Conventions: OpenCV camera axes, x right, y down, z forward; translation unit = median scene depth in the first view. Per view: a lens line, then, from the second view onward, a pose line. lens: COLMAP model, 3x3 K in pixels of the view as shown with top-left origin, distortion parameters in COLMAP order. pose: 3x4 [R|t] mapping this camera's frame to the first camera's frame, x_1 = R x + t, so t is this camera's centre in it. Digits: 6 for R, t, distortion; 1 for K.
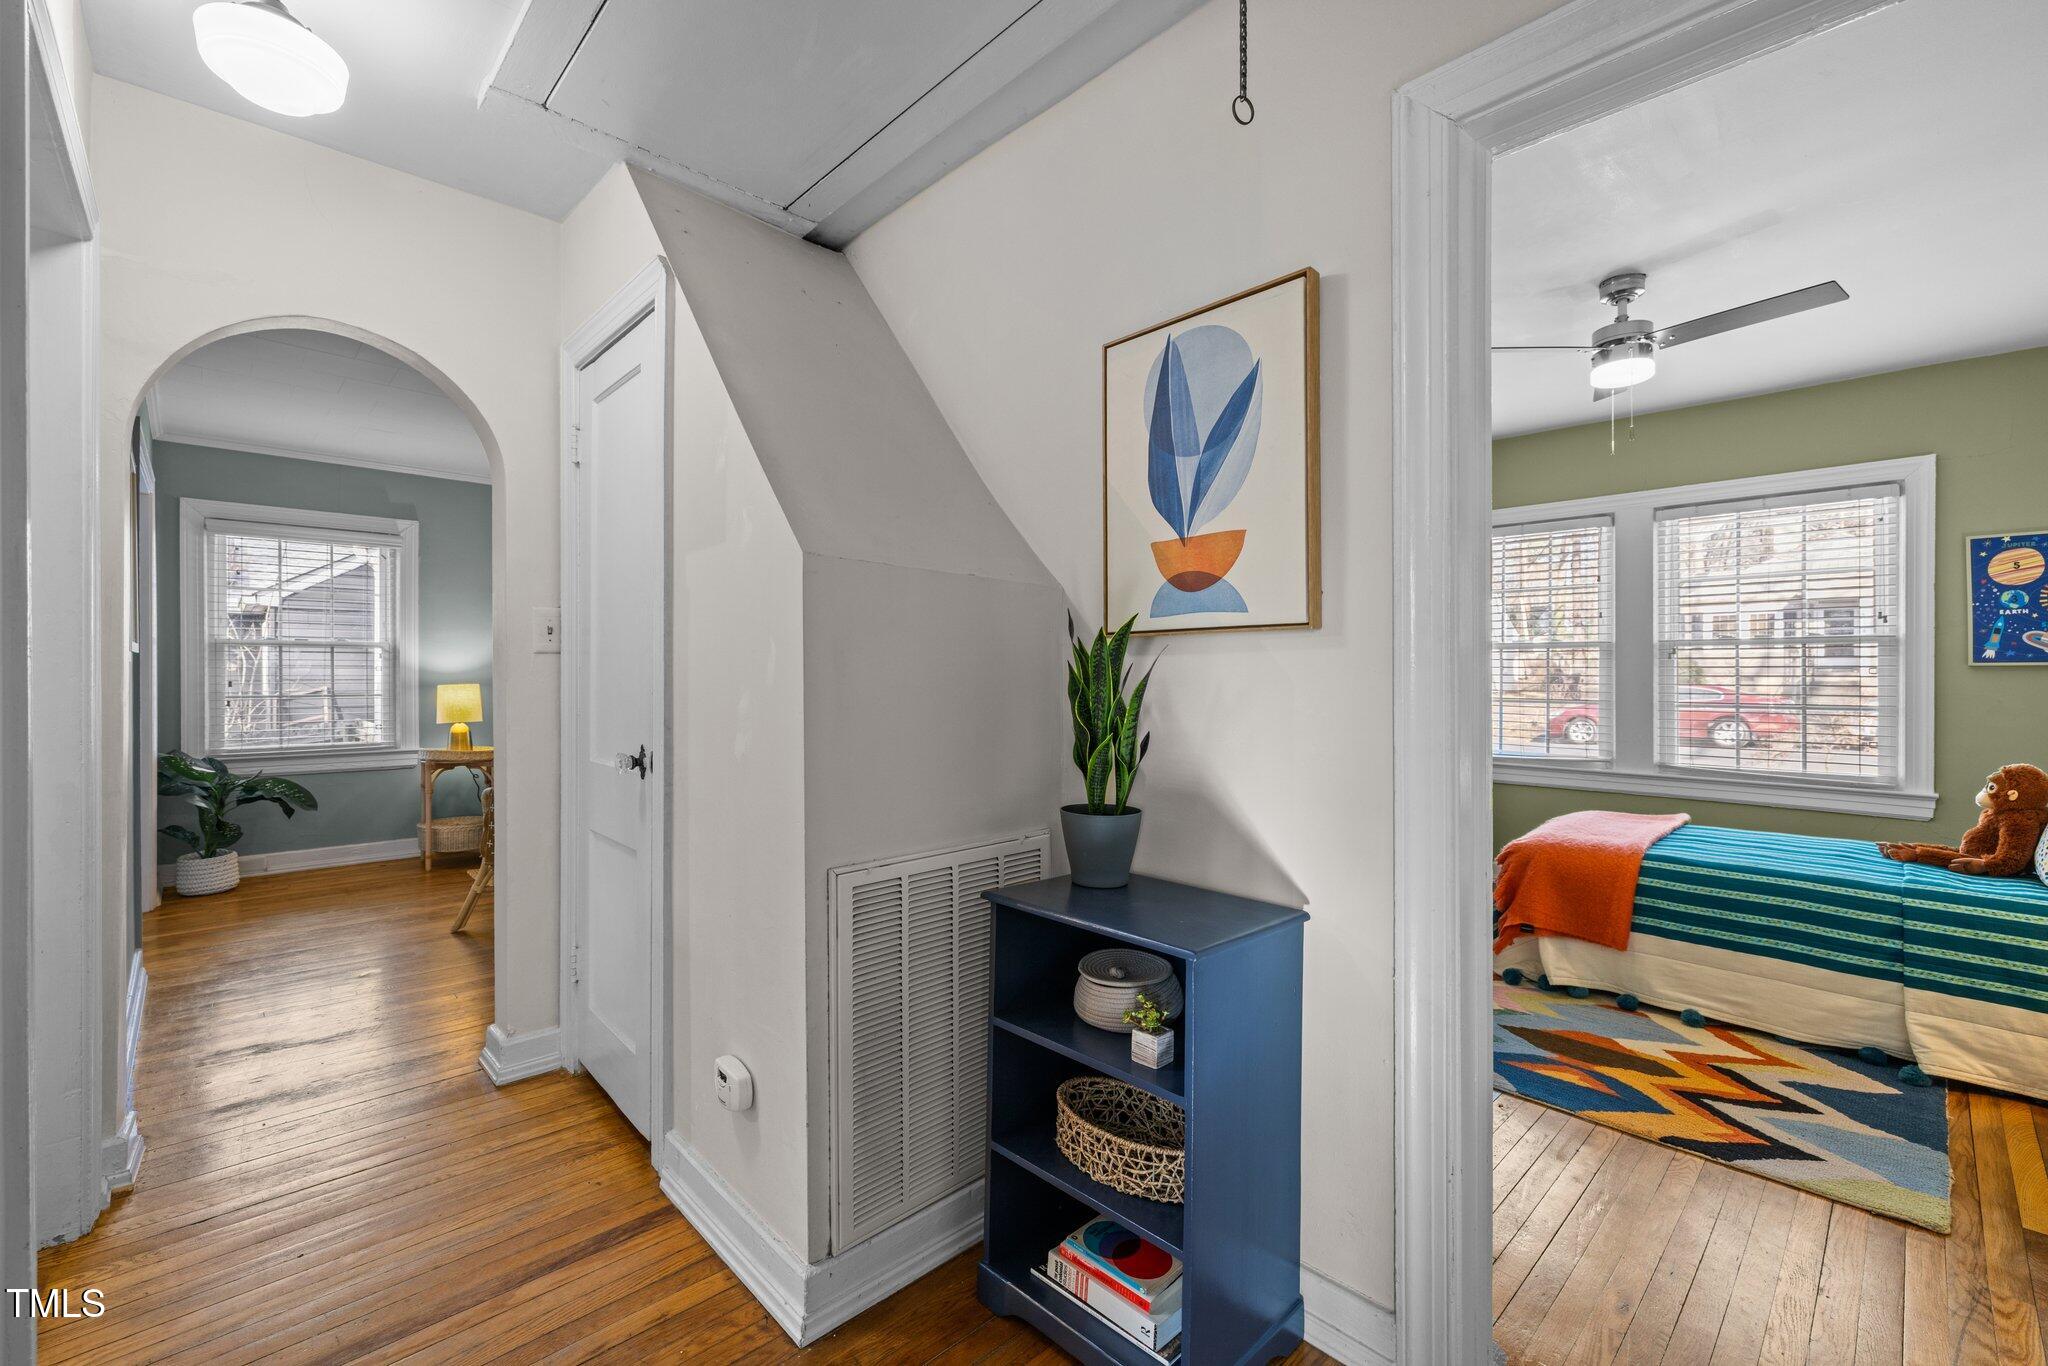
lens RADIAL K [[855.4, 0, 1018.2], [0, 855.4, 660.4], [0, 0, 1]] dist [0.001171, -0.000398]
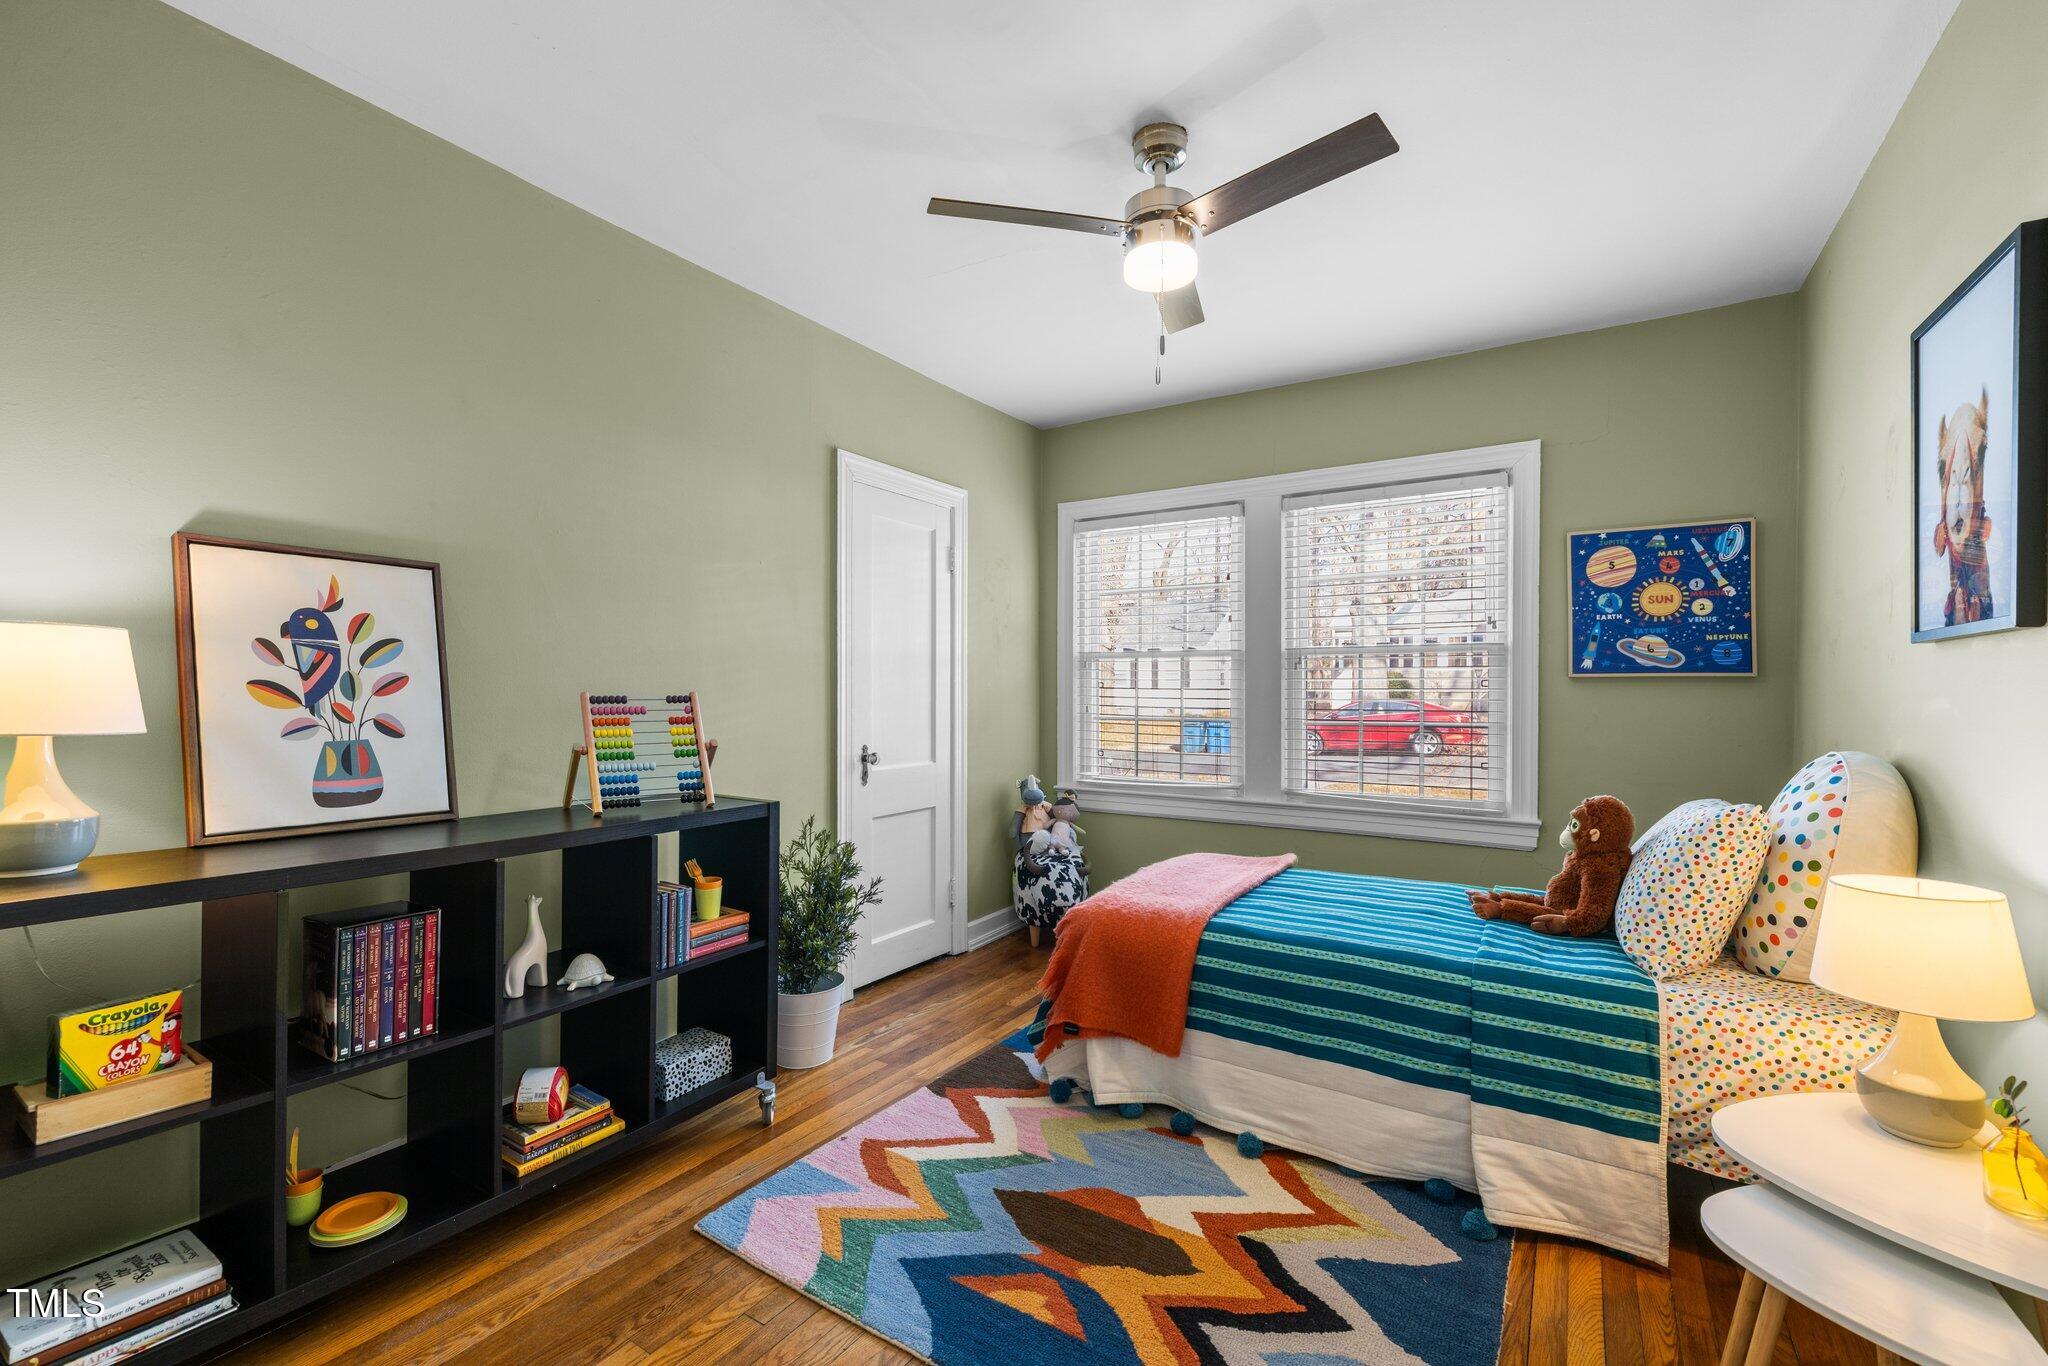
lens RADIAL K [[867.7, 0, 1017.6], [0, 867.7, 677.0], [0, 0, 1]] dist [-0.000190, 0.000092]
pose [[0.971468, 0.004133, 0.237133, 0.402558], [-0.004328, 0.999991, 0.000300, 0.009983], [-0.237130, -0.001318, 0.971477, 0.307044]]
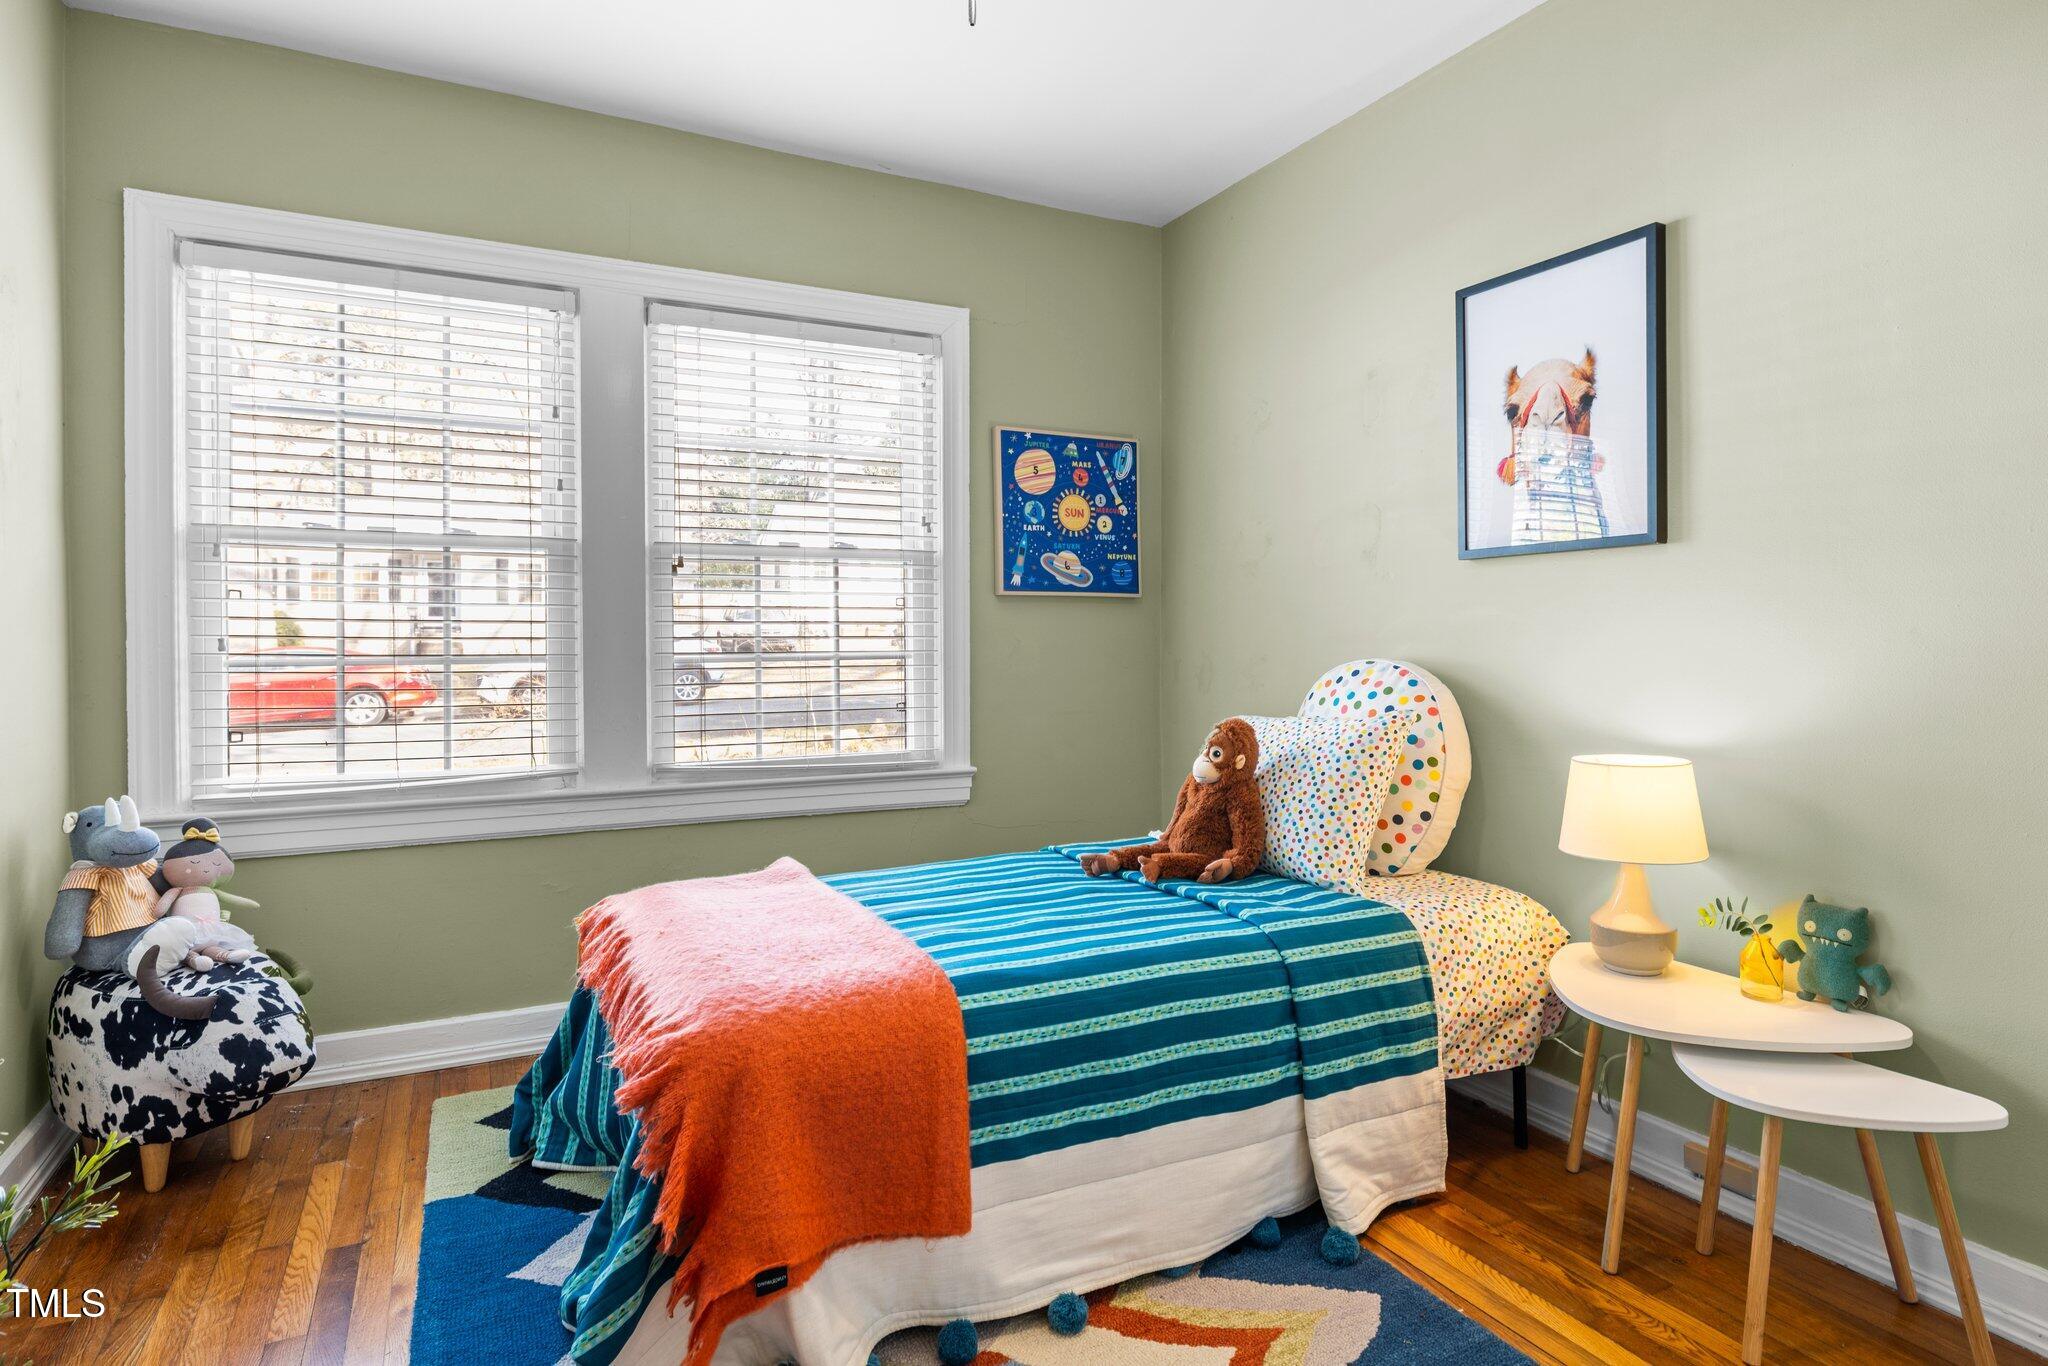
lens RADIAL K [[1114.3, 0, 1017.0], [0, 1114.3, 626.4], [0, 0, 1]] dist [0.000009, -0.000171]
pose [[0.279365, 0.007111, 0.960159, 0.191095], [-0.011818, 0.999922, -0.003967, 0.045548], [-0.960112, -0.010239, 0.279427, 0.843270]]
